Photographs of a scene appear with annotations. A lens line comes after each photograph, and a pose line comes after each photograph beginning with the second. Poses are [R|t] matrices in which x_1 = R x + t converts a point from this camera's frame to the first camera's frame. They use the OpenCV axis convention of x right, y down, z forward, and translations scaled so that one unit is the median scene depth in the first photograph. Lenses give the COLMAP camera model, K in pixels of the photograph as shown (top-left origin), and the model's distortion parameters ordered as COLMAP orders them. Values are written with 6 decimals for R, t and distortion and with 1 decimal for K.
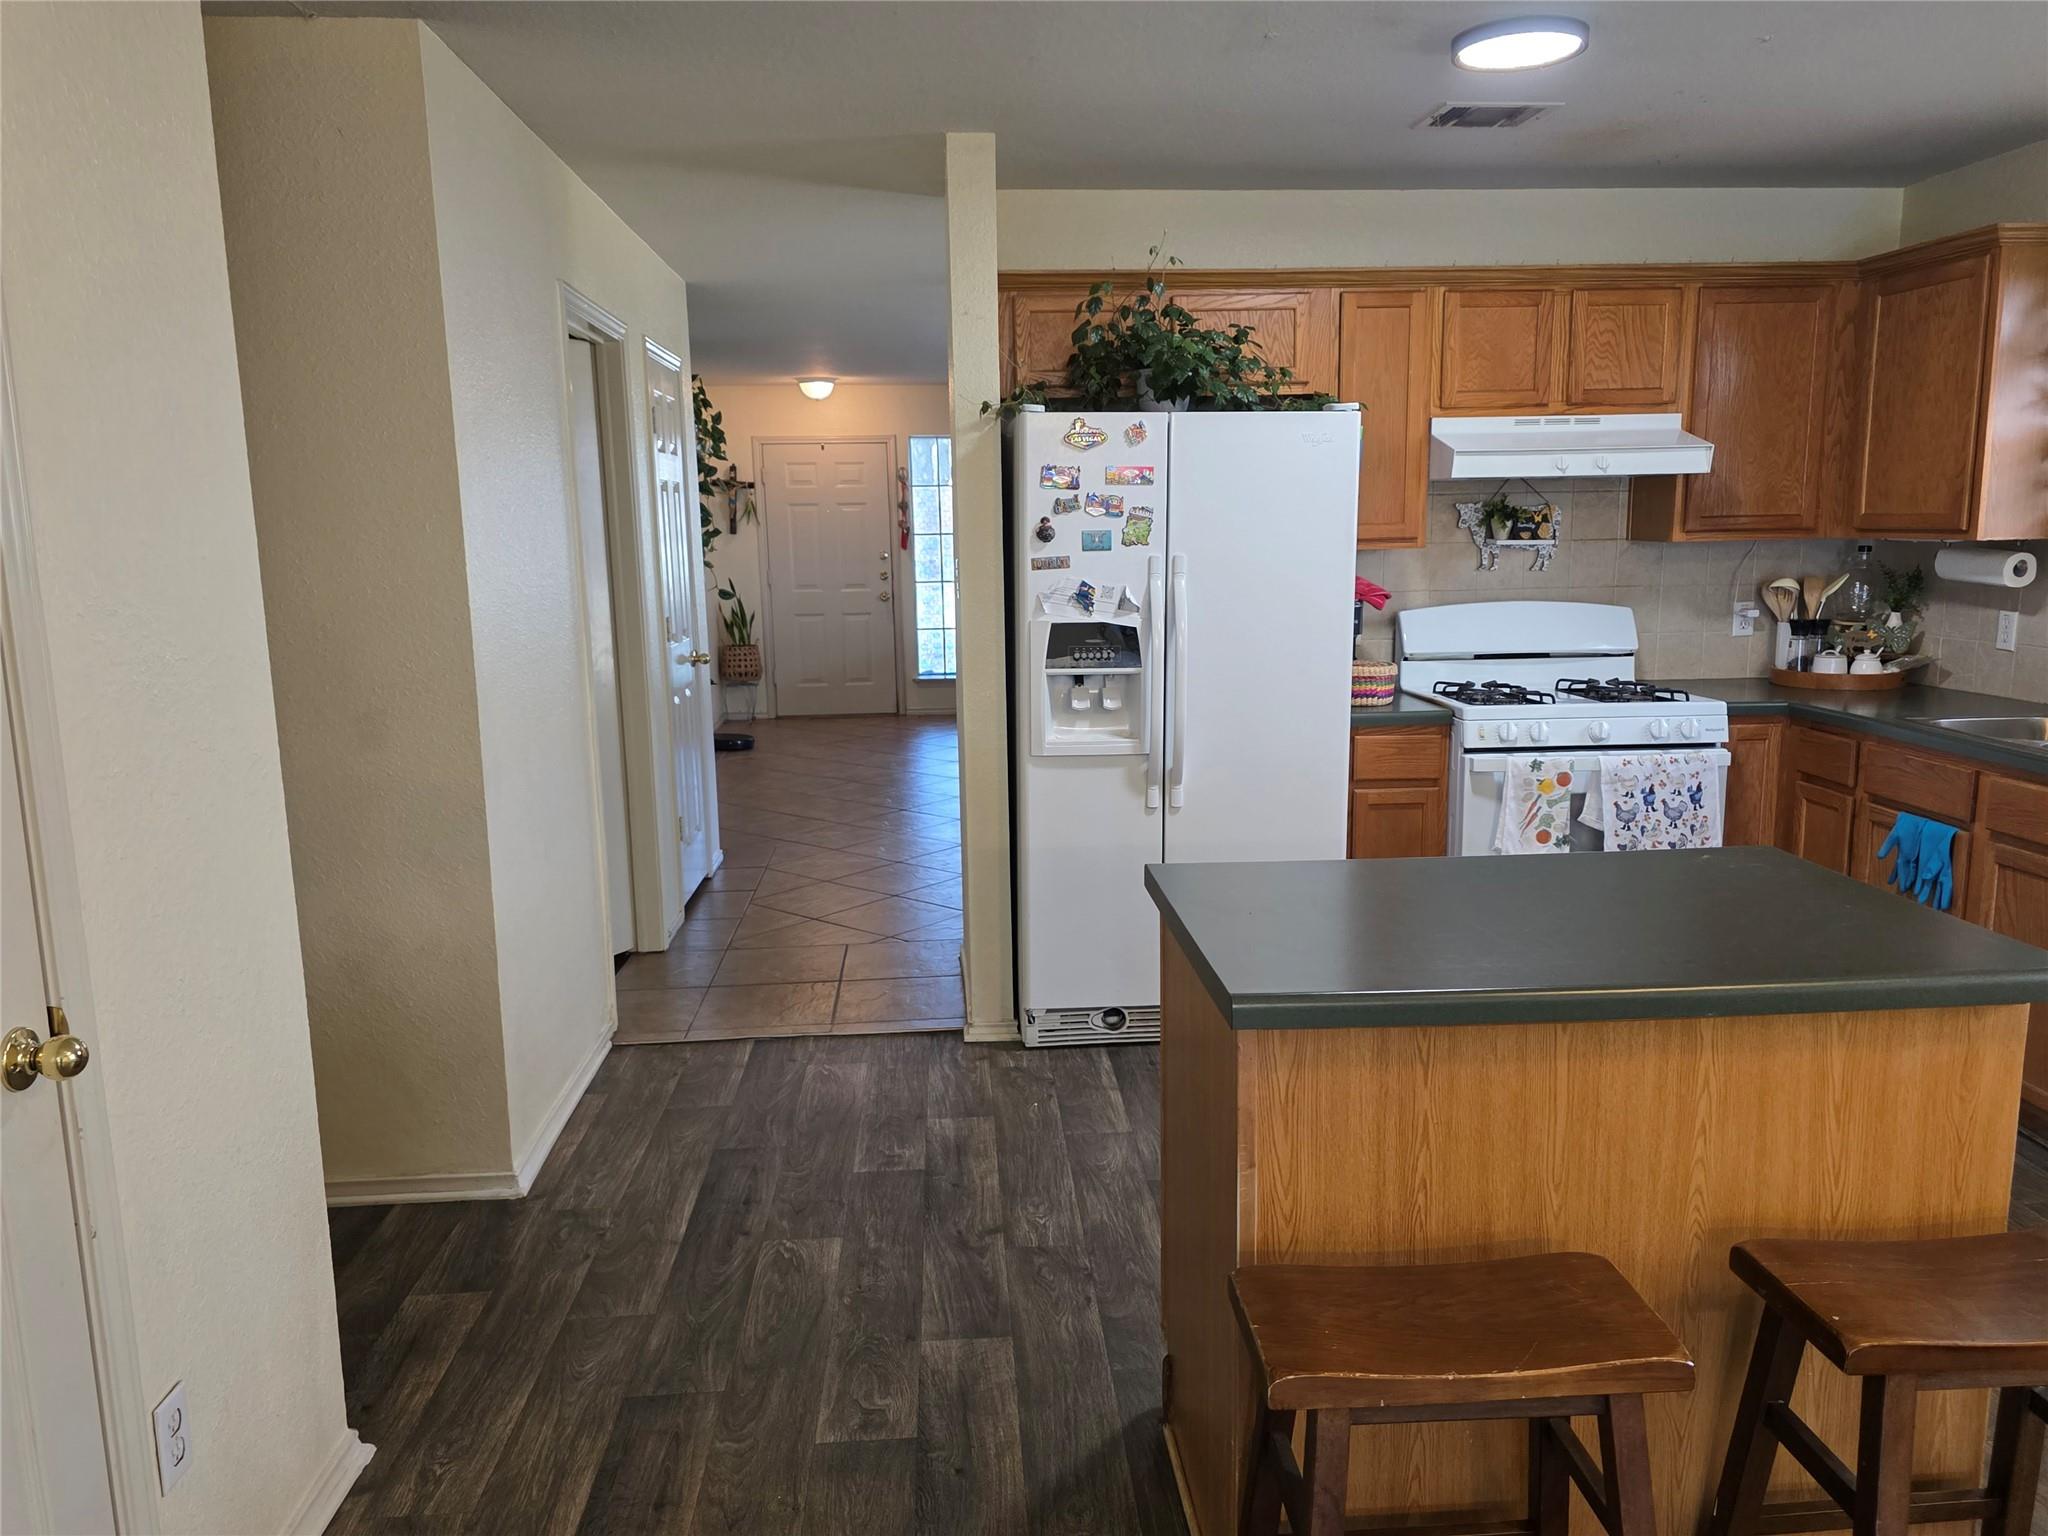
lens RADIAL K [[1432.5, 0, 1036.7], [0, 1432.5, 769.1], [0, 0, 1]] dist [0.012738, 0.000474]
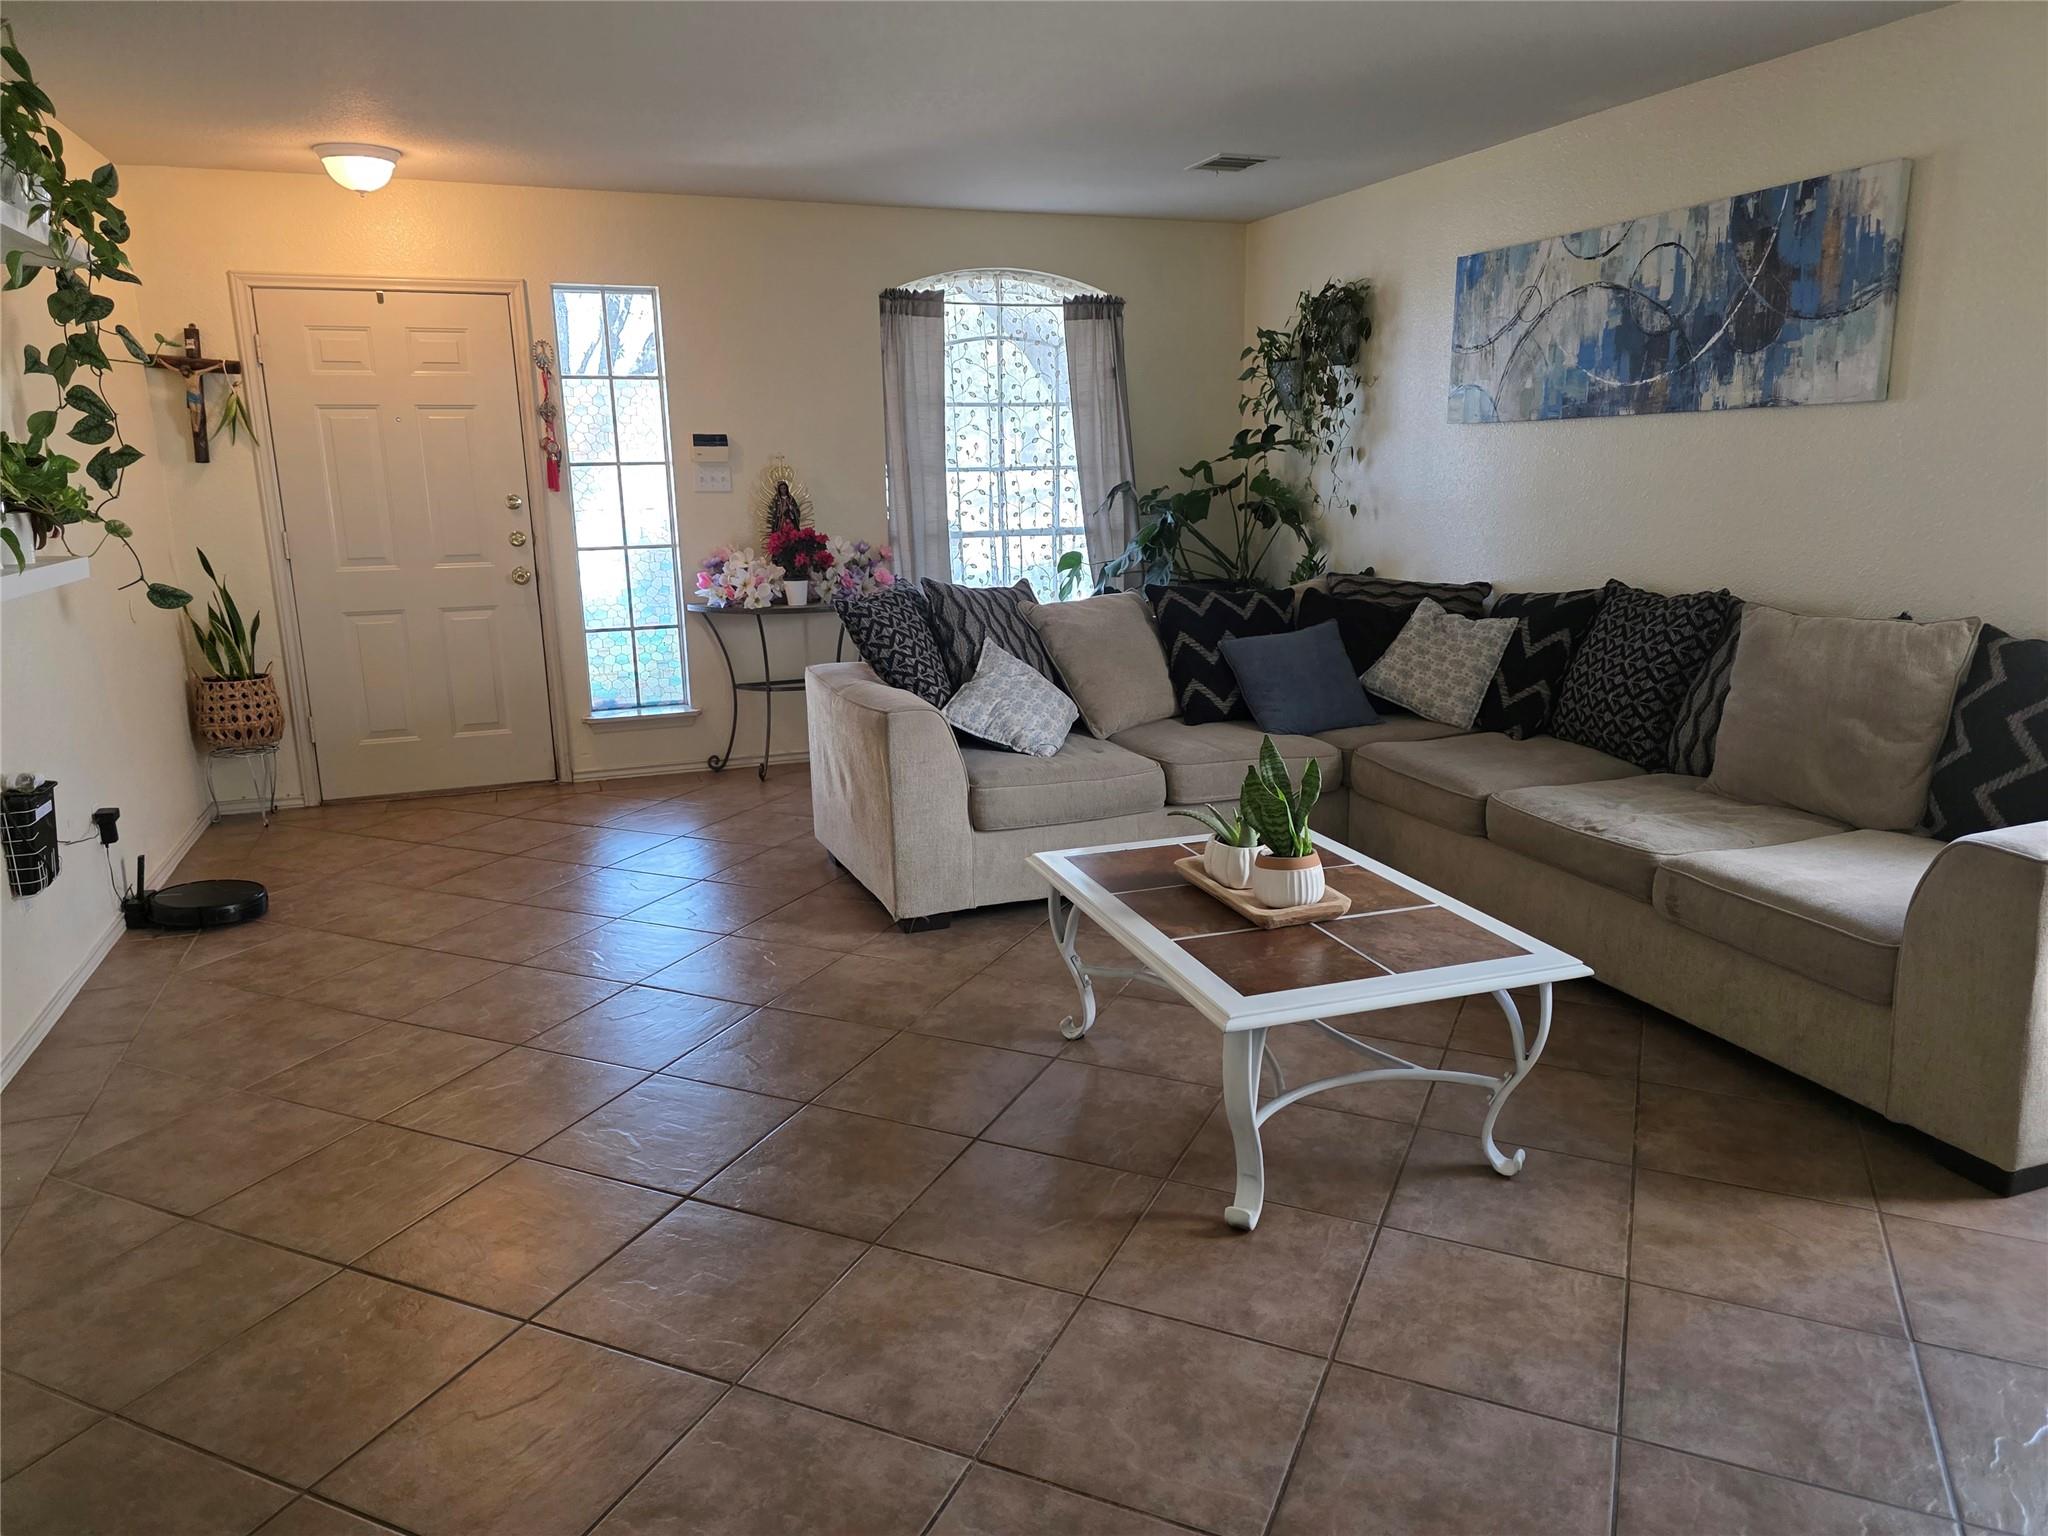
lens RADIAL K [[1401.6, 0, 1038.4], [0, 1401.6, 760.5], [0, 0, 1]] dist [0.051525, -0.046544]
pose [[0.960797, -0.057671, 0.271189, -0.066921], [0.046373, 0.997775, 0.047892, -0.066937], [-0.273348, -0.033439, 0.961334, 0.420832]]
